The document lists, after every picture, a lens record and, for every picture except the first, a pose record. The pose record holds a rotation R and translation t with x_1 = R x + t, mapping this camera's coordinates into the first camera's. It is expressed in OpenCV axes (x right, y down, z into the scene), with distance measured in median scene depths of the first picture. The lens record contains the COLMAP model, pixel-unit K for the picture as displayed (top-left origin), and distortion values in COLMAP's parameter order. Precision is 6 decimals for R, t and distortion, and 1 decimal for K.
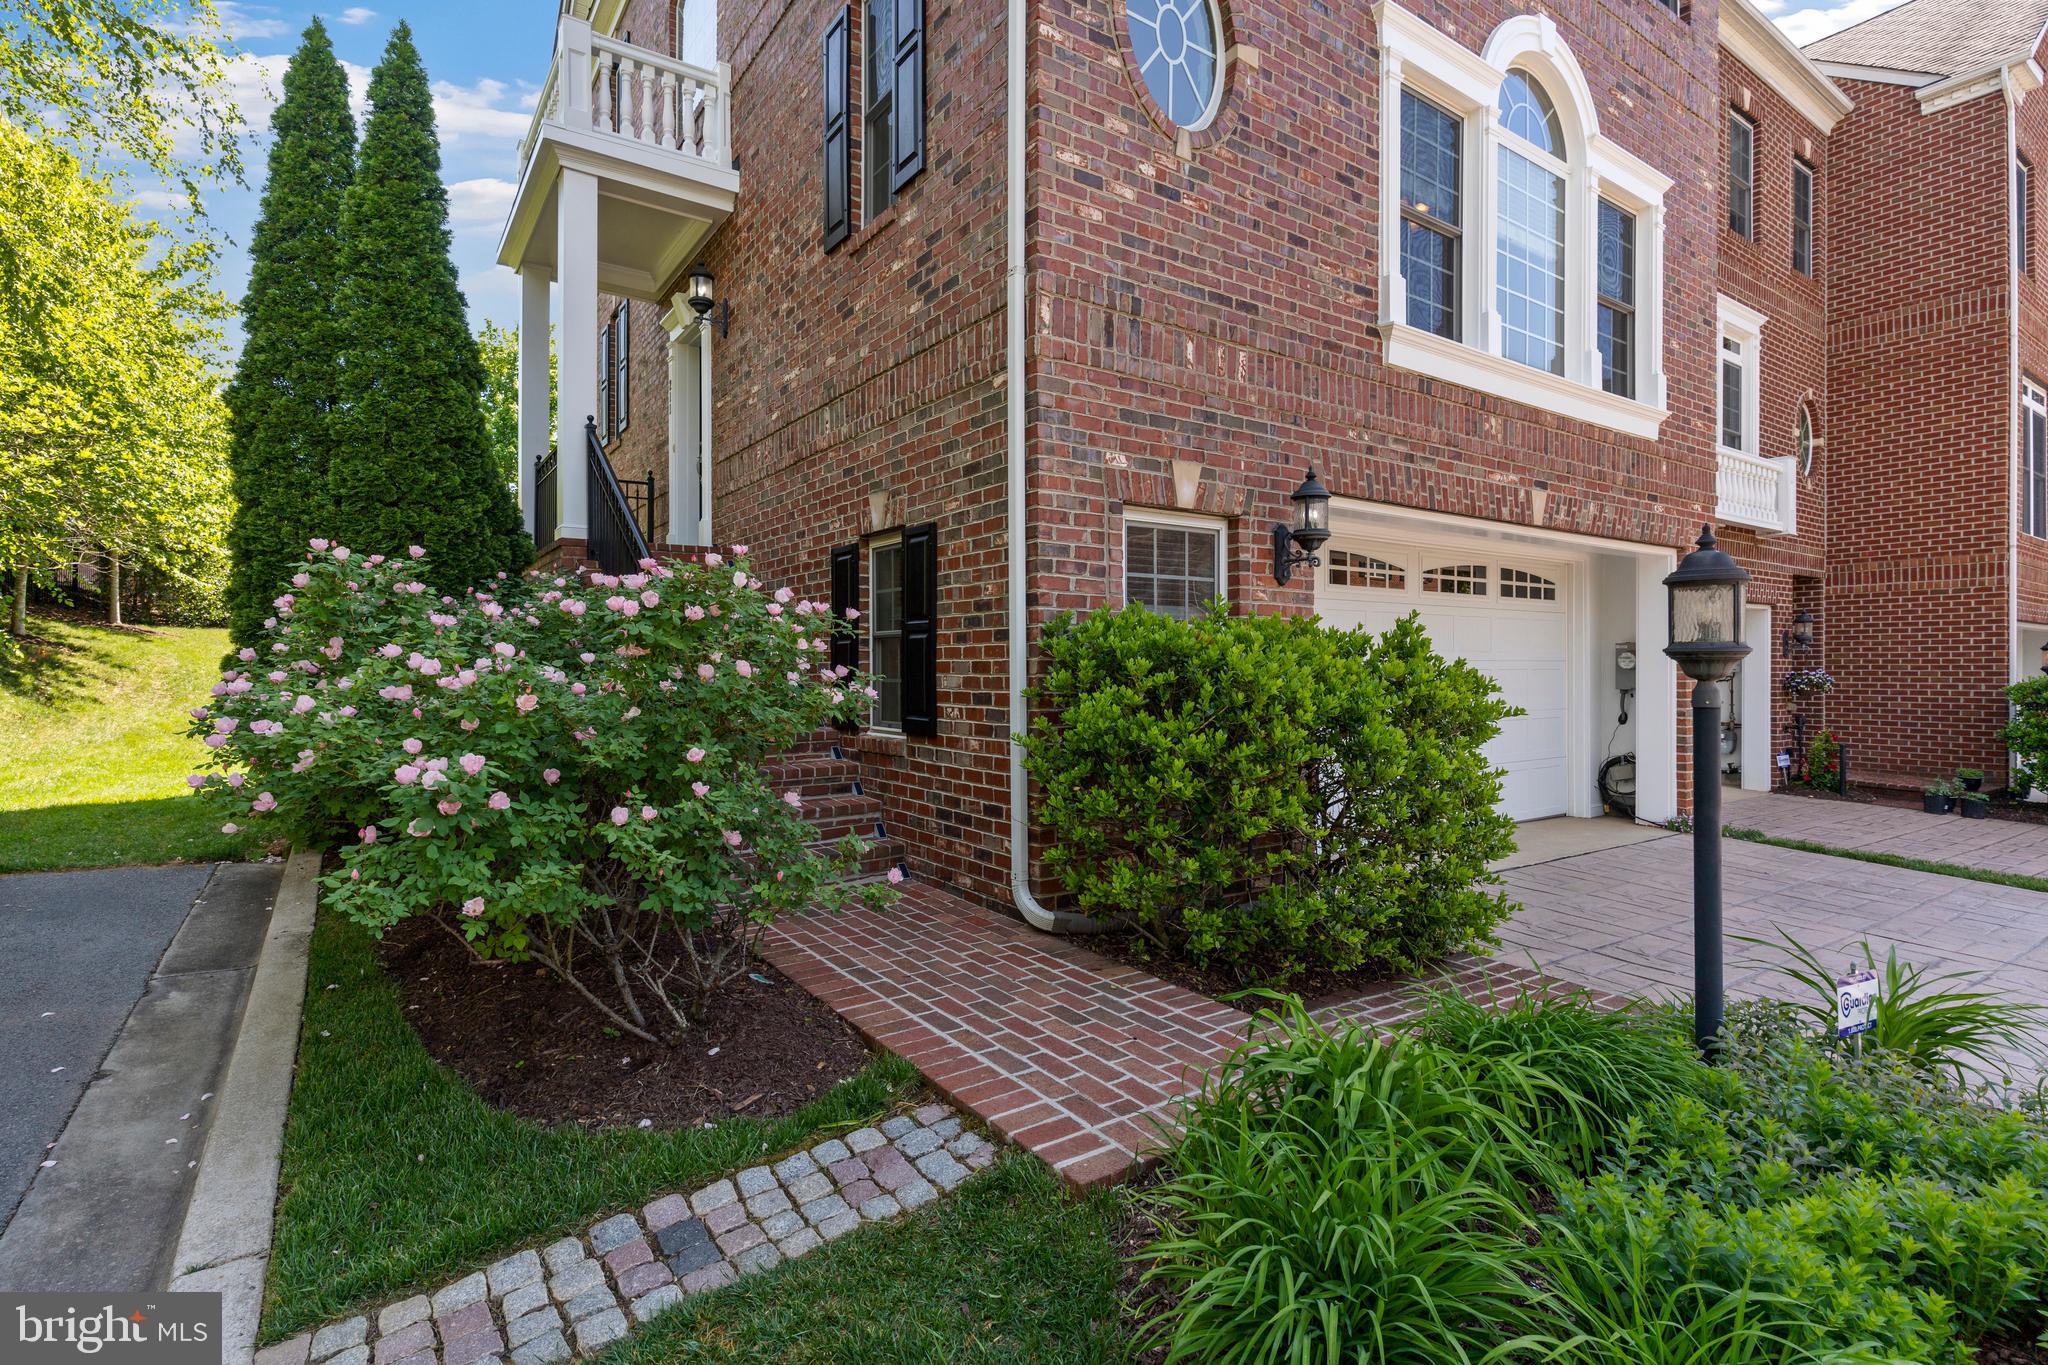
lens RADIAL K [[971.7, 0, 1024.0], [0, 971.7, 682.5], [0, 0, 1]] dist [0.001258, 0.000253]
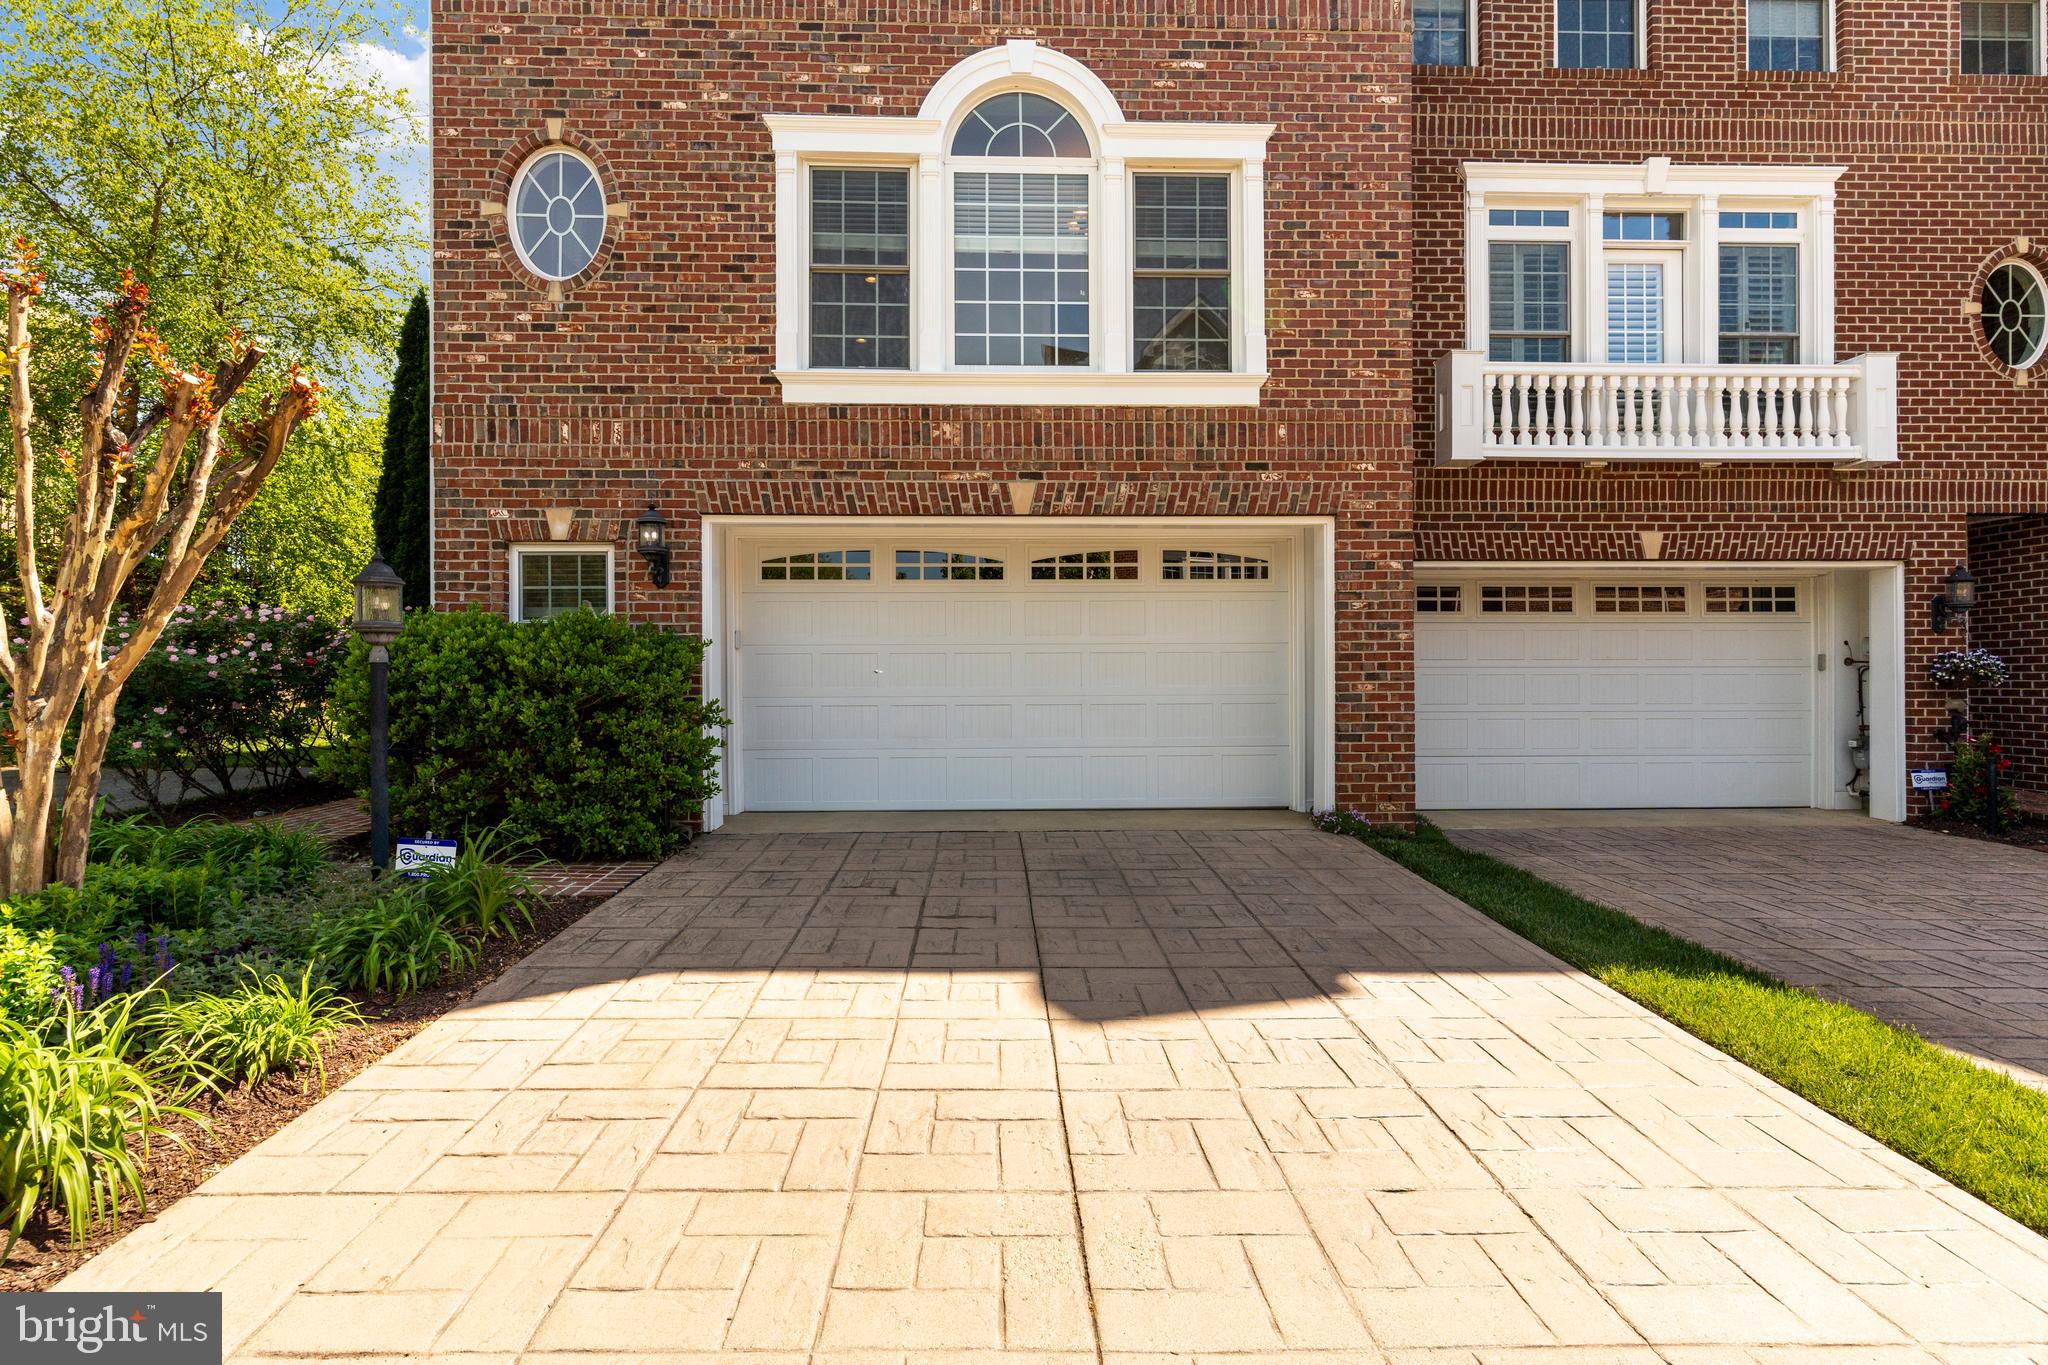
lens RADIAL K [[971.7, 0, 1024.0], [0, 971.7, 682.5], [0, 0, 1]] dist [0.001258, 0.000253]
pose [[0.847458, 0.000656, -0.530862, 1.315494], [-0.003434, 0.999985, -0.004247, 0.032570], [0.530852, 0.005422, 0.847448, 0.118303]]
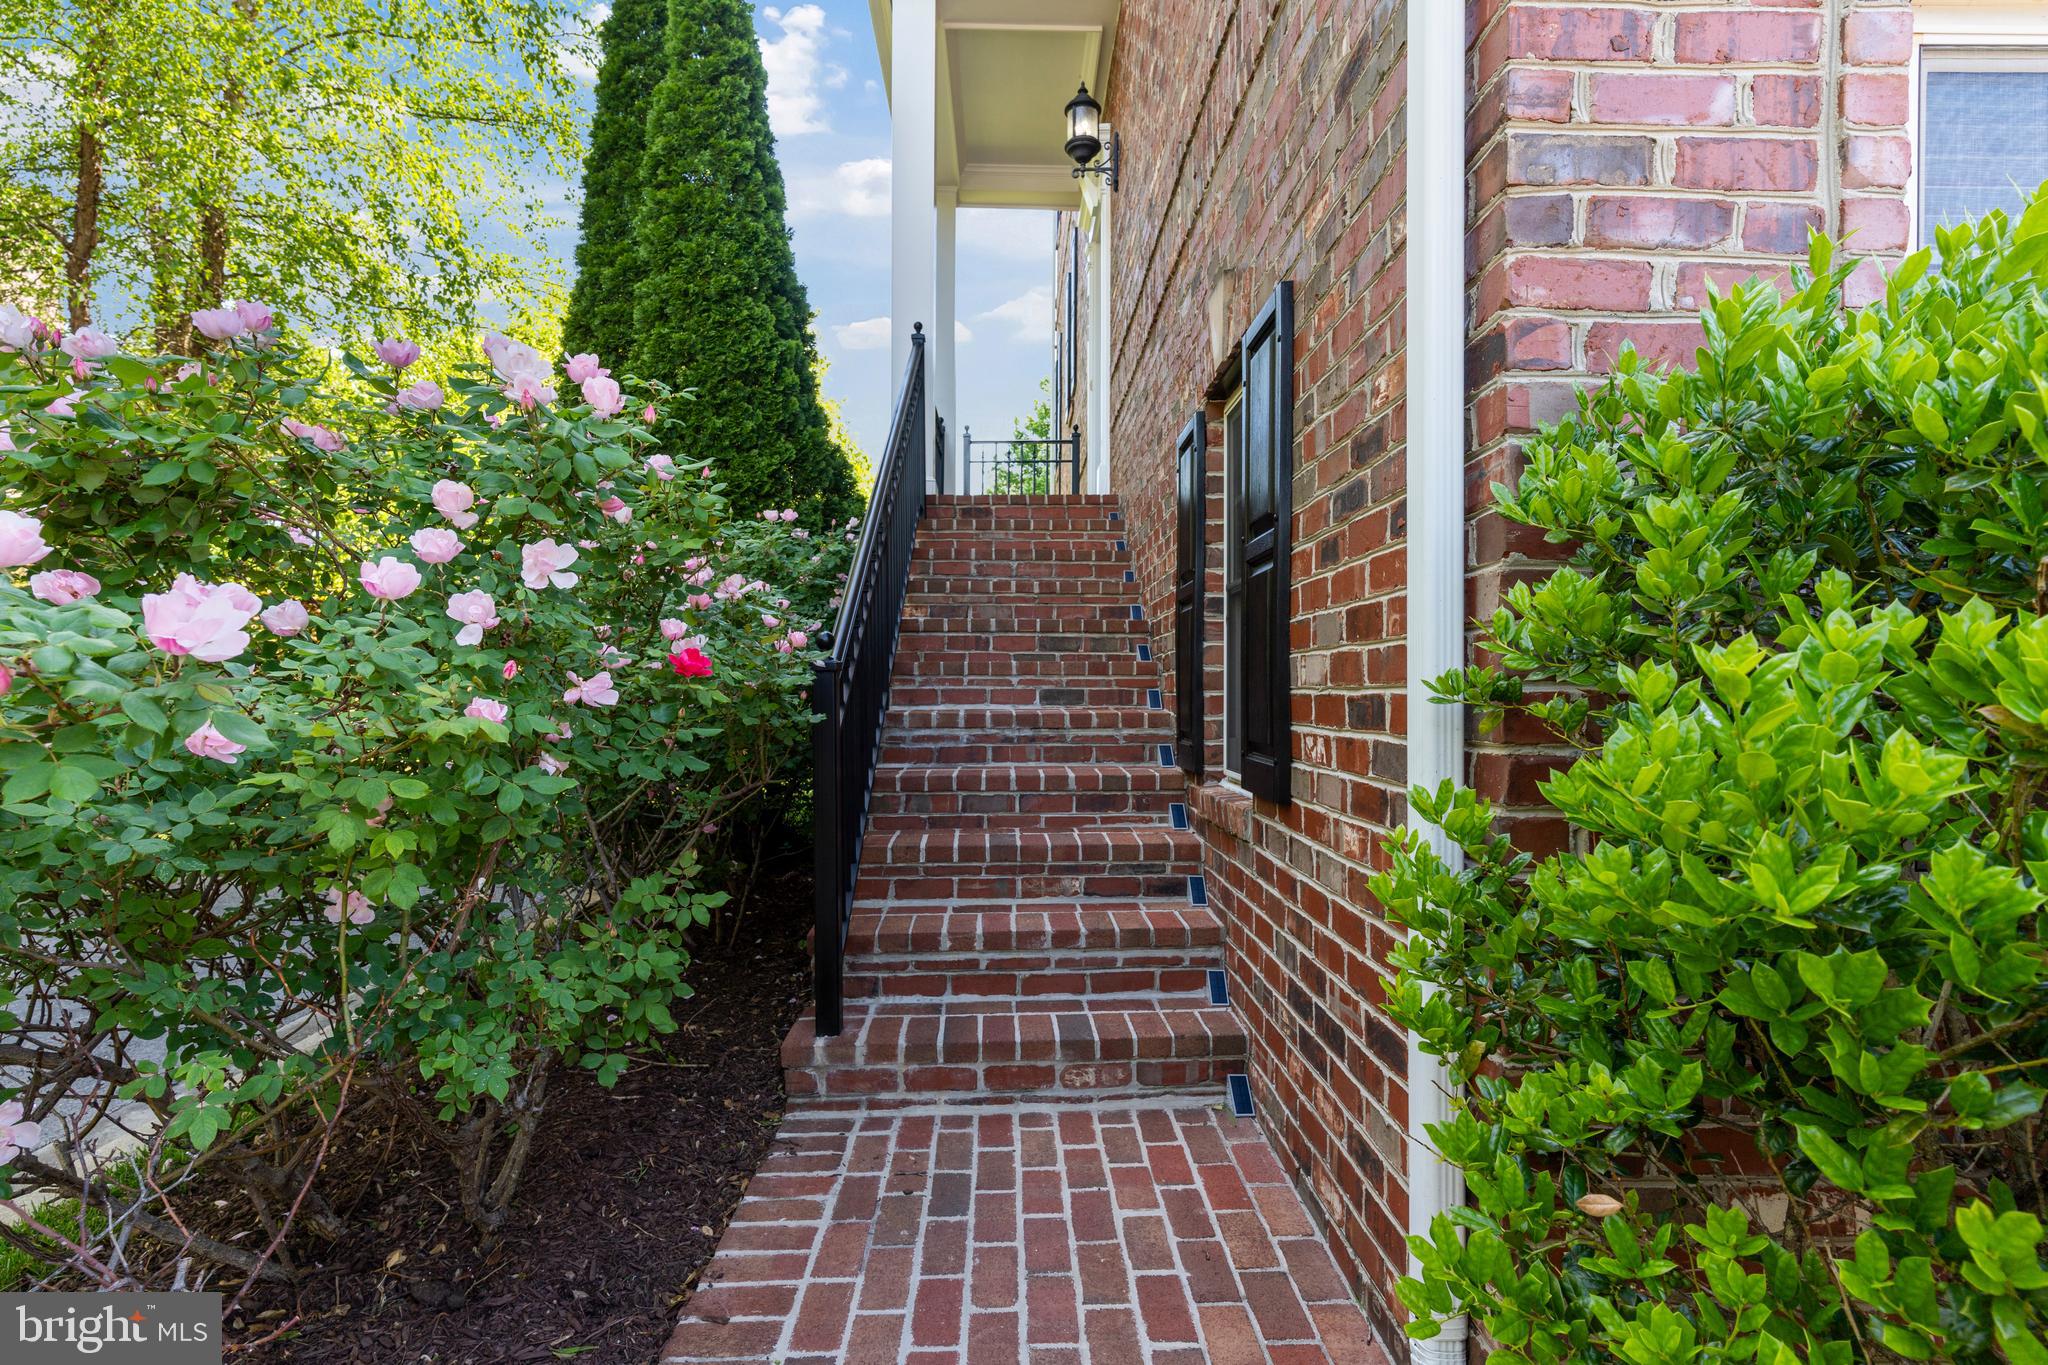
lens RADIAL K [[990.8, 0, 1027.1], [0, 990.8, 709.1], [0, 0, 1]] dist [0.001018, -0.000177]
pose [[0.832358, 0.012463, -0.554099, 0.045048], [-0.012671, 0.999914, 0.003457, 0.013458], [0.554094, 0.004143, 0.832444, 0.536674]]
